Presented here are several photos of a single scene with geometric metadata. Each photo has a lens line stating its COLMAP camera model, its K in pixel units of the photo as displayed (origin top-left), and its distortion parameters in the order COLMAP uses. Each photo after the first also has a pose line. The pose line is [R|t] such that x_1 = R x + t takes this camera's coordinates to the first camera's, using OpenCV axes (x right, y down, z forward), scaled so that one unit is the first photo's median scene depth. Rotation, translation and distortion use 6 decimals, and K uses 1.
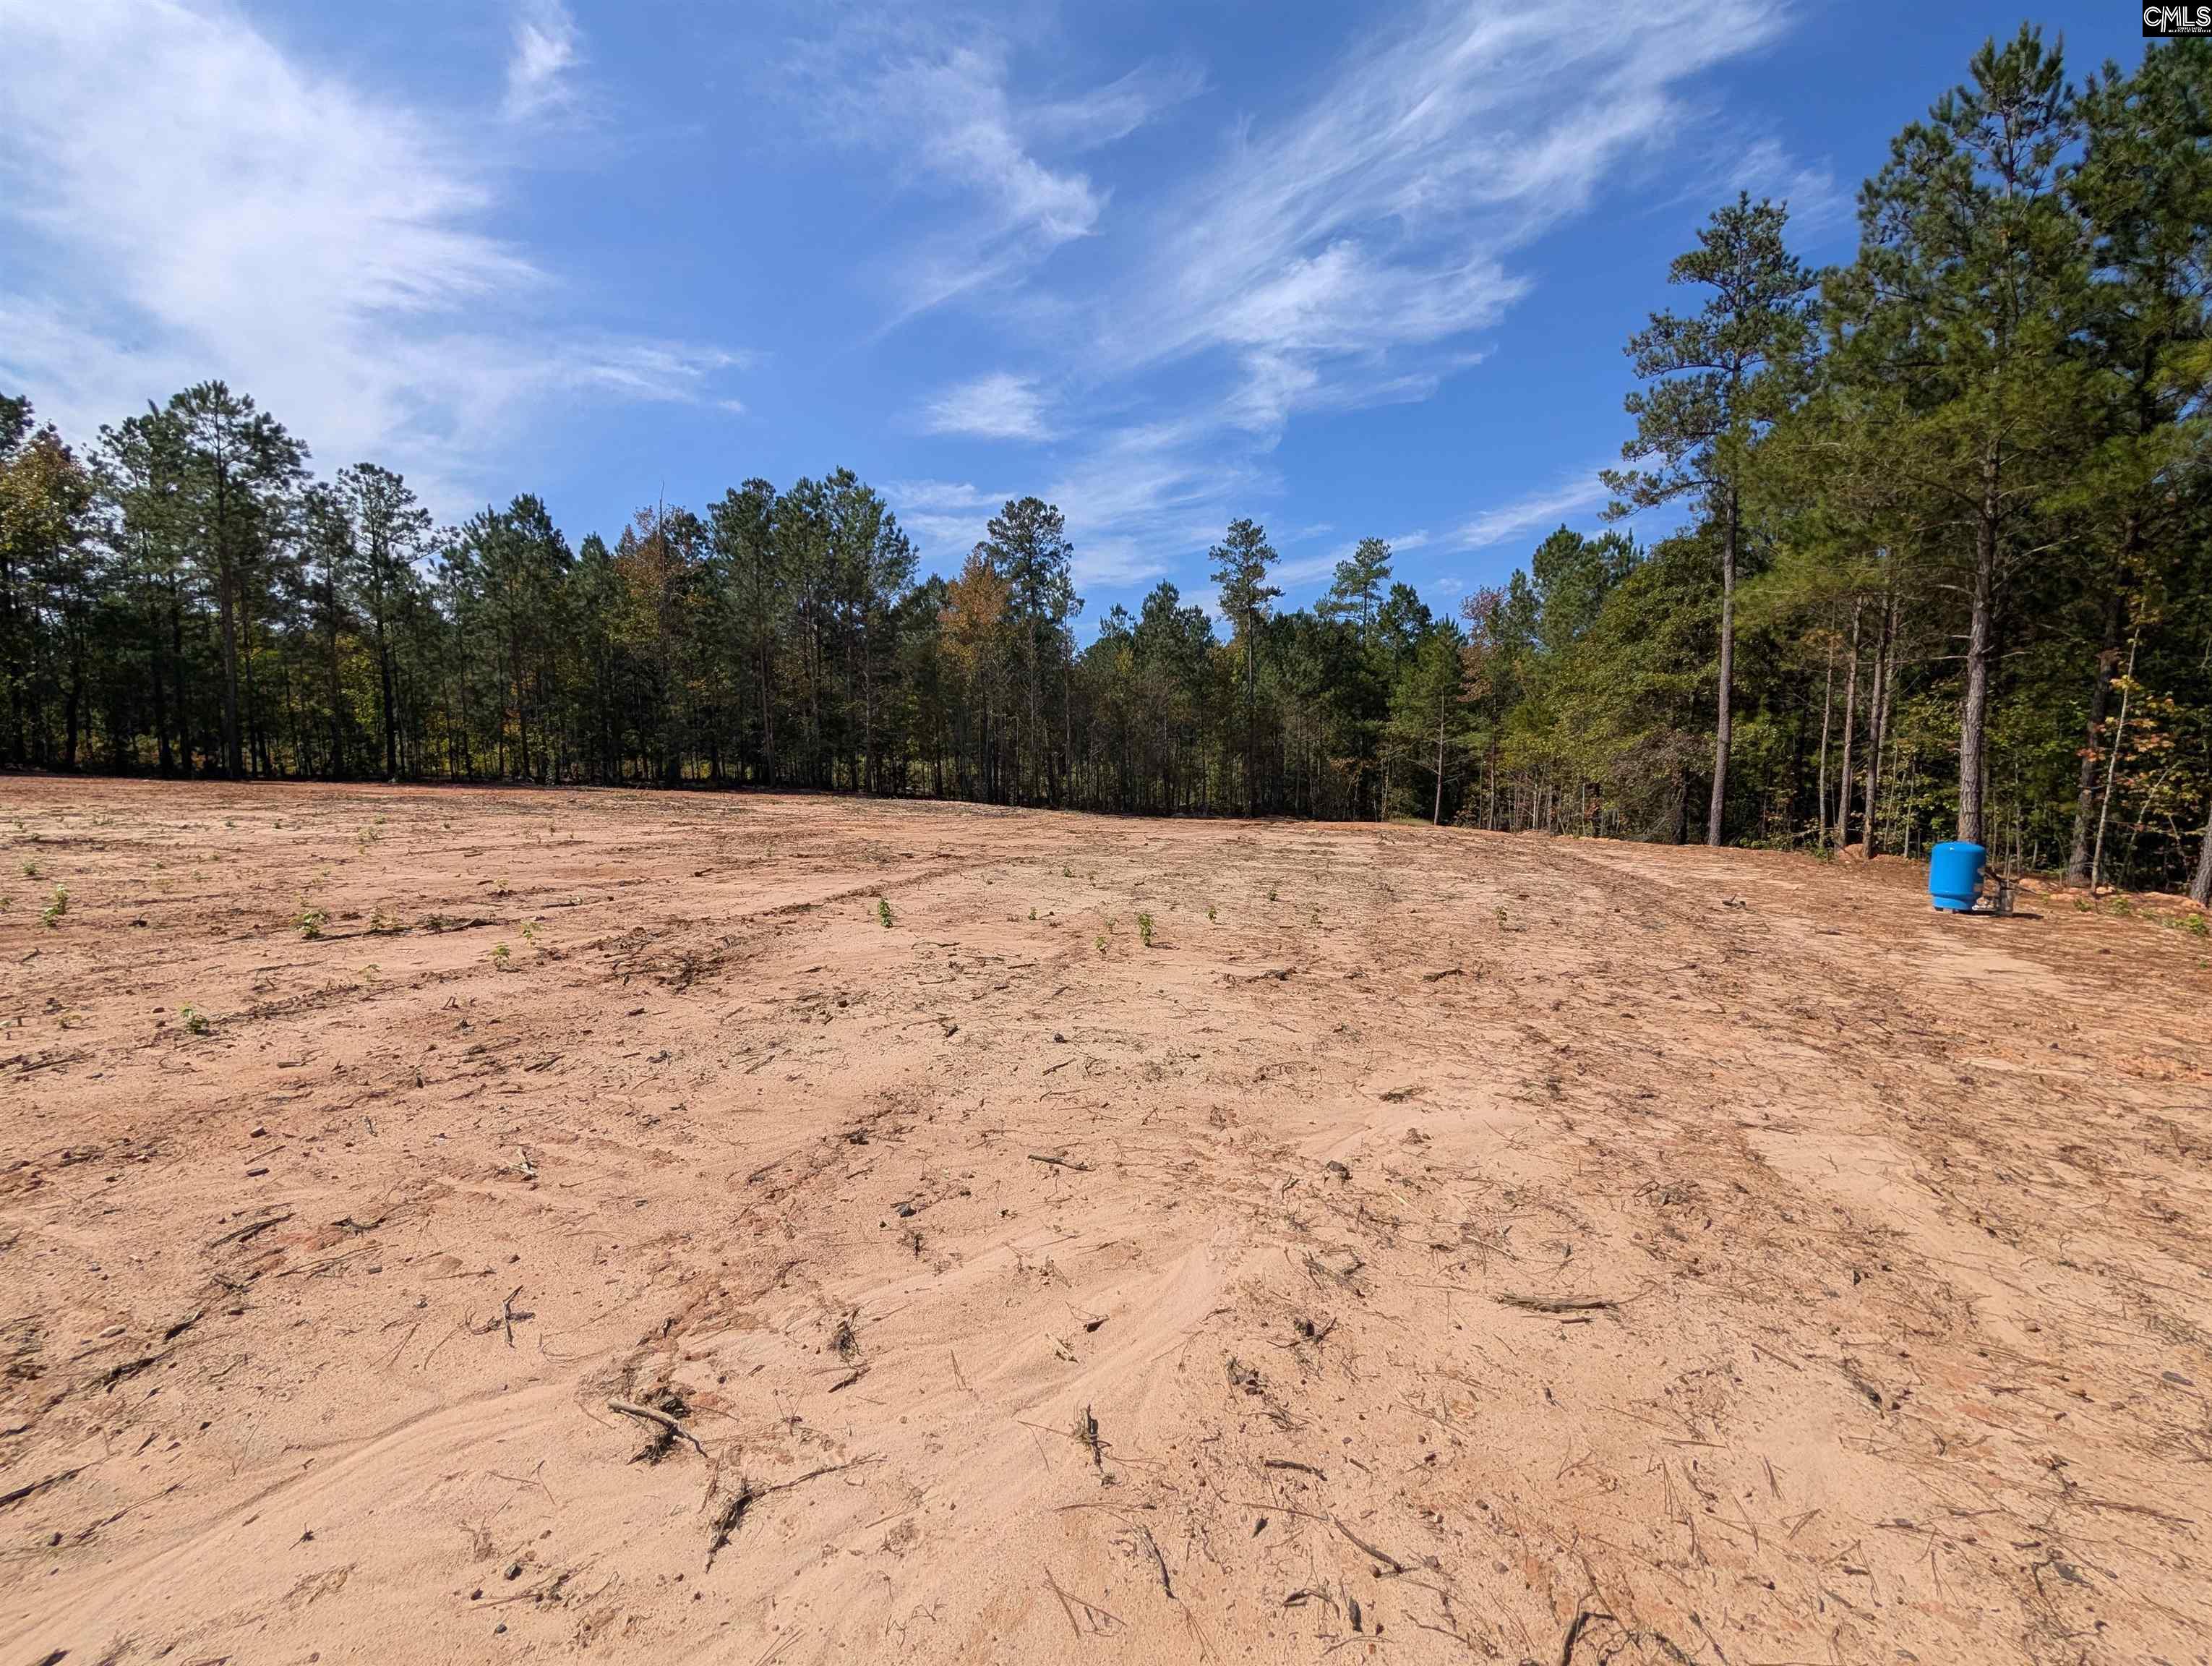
lens RADIAL K [[865.8, 0, 1095.3], [0, 865.8, 854.4], [0, 0, 1]] dist [0.010392, 0.000506]
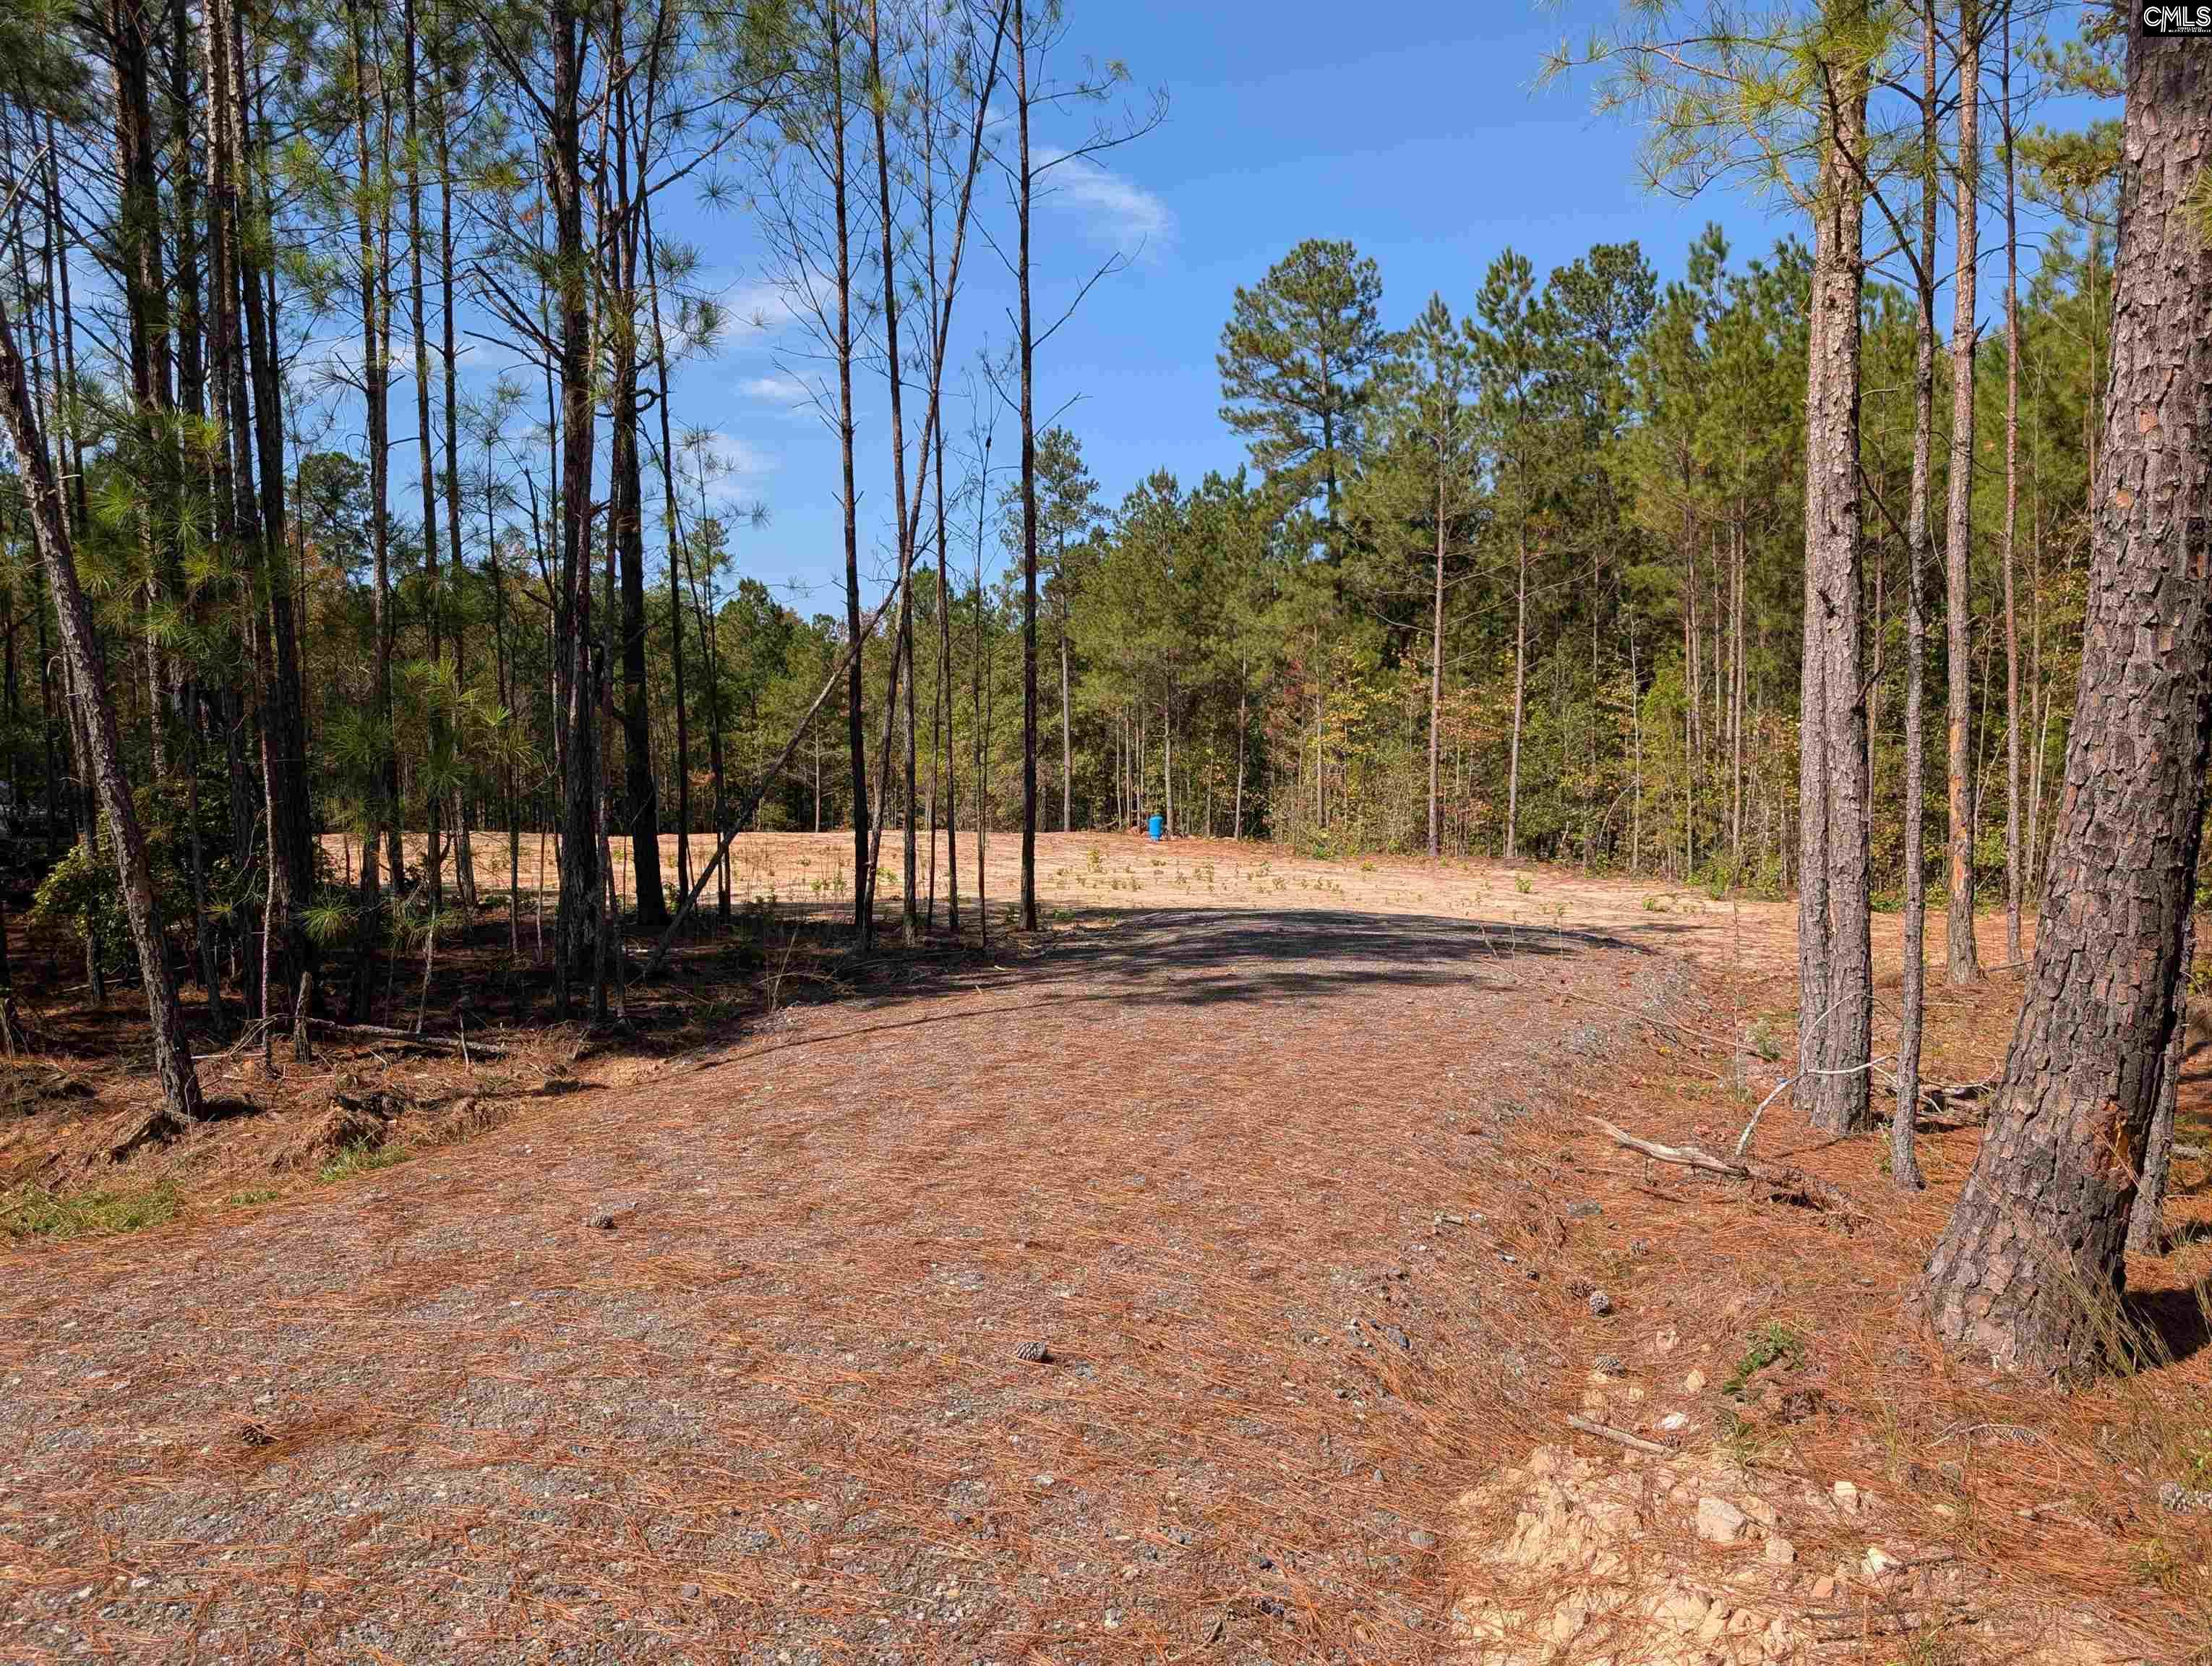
lens RADIAL K [[1644.5, 0, 1105.0], [0, 1644.5, 826.4], [0, 0, 1]] dist [-0.008824, -0.001034]
pose [[0.774216, -0.030666, 0.632179, -1.076313], [0.070213, 0.996822, -0.037634, 0.091072], [-0.629015, 0.073524, 0.773908, -1.293788]]
